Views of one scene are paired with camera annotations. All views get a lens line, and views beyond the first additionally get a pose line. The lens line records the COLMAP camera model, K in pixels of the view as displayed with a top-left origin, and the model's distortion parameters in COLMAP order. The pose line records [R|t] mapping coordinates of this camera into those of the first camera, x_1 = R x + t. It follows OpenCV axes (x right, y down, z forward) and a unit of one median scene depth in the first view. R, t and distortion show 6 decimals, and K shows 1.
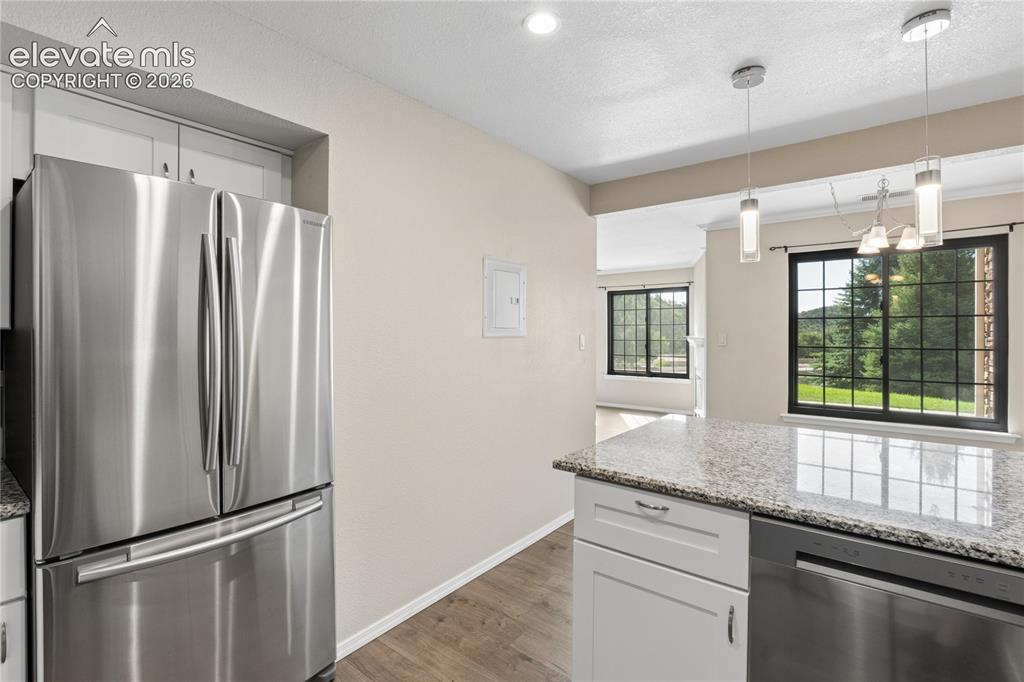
lens RADIAL K [[464.1, 0, 516.2], [0, 464.1, 333.0], [0, 0, 1]] dist [-0.020031, 0.003984]
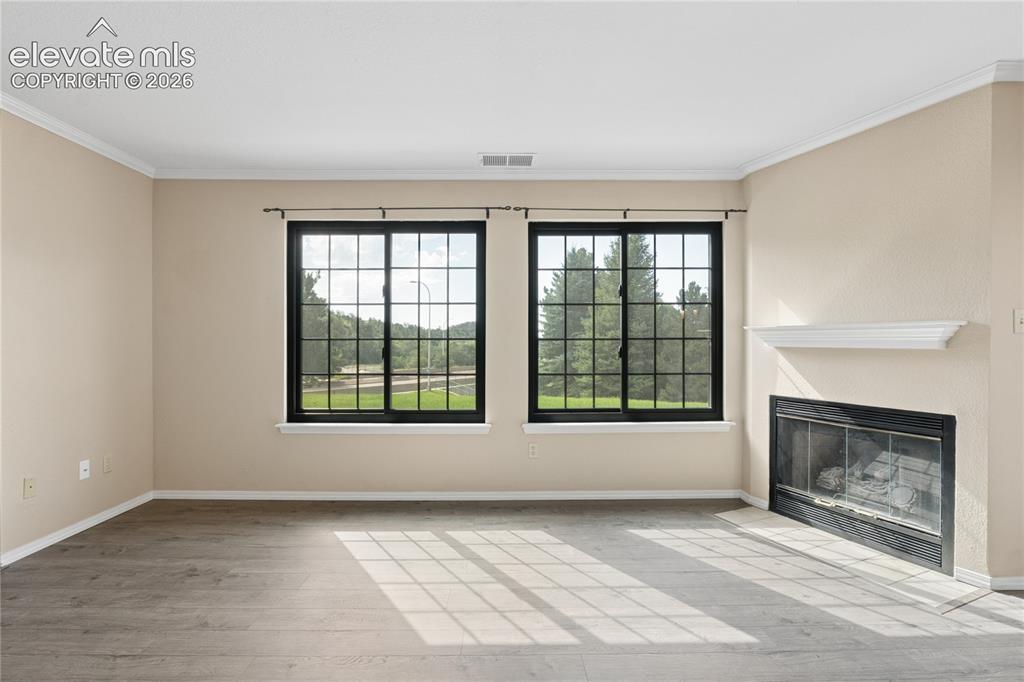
lens RADIAL K [[464.1, 0, 512.6], [0, 464.1, 316.5], [0, 0, 1]] dist [-0.020031, 0.003984]
pose [[0.781709, 0.002205, 0.623640, 0.085776], [0.007404, 0.999890, -0.012816, 0.000401], [-0.623600, 0.014636, 0.781607, 0.489002]]
